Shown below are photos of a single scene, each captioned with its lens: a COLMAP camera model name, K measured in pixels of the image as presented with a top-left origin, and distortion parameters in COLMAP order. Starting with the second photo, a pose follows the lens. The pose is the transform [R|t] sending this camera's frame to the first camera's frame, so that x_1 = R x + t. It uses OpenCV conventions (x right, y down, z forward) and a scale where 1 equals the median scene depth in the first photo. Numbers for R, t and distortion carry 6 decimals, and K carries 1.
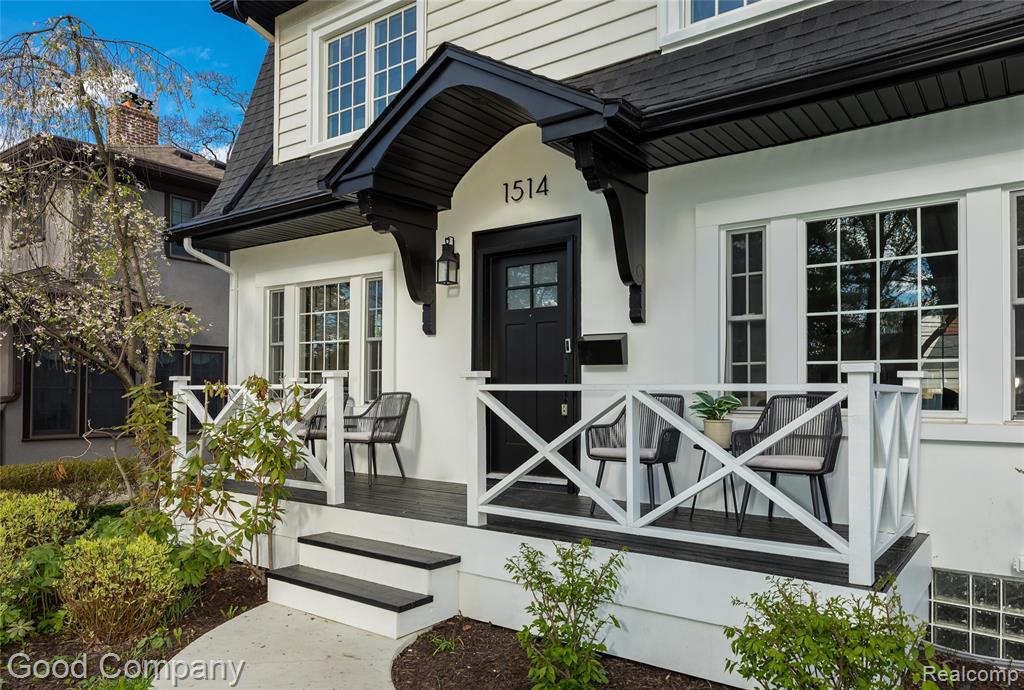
lens RADIAL K [[715.0, 0, 538.2], [0, 715.0, 284.0], [0, 0, 1]] dist [0.023115, 0.000458]
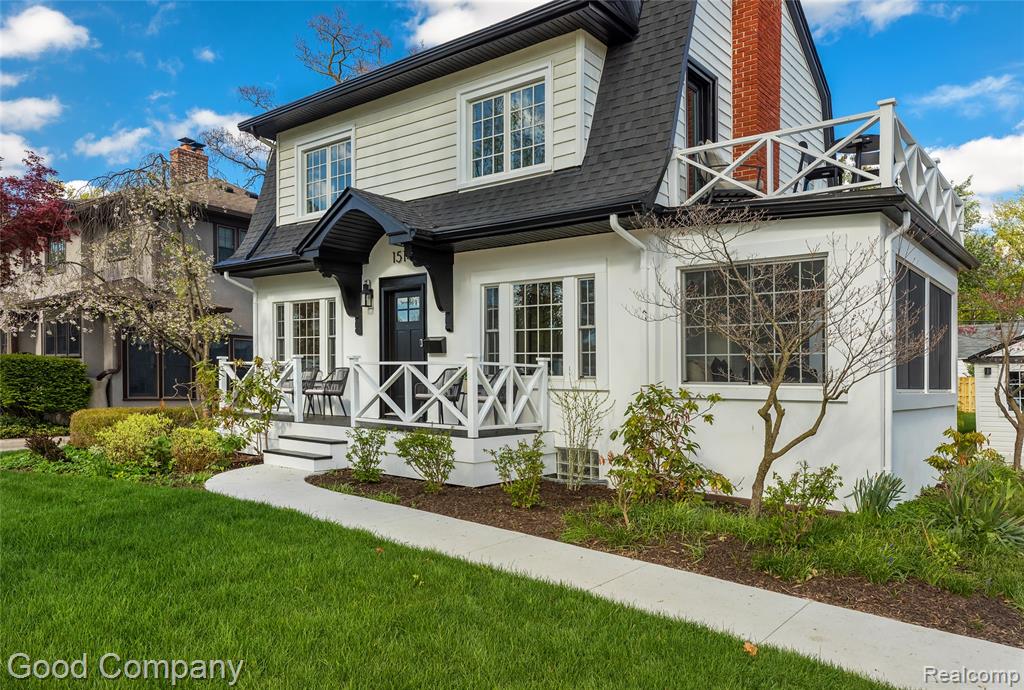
lens RADIAL K [[725.1, 0, 529.9], [0, 725.1, 312.8], [0, 0, 1]] dist [0.001026, 0.000010]
pose [[0.997481, 0.009069, -0.070346, 0.398407], [-0.005016, 0.998328, 0.057579, -0.089101], [0.070750, -0.057082, 0.995859, -0.750119]]
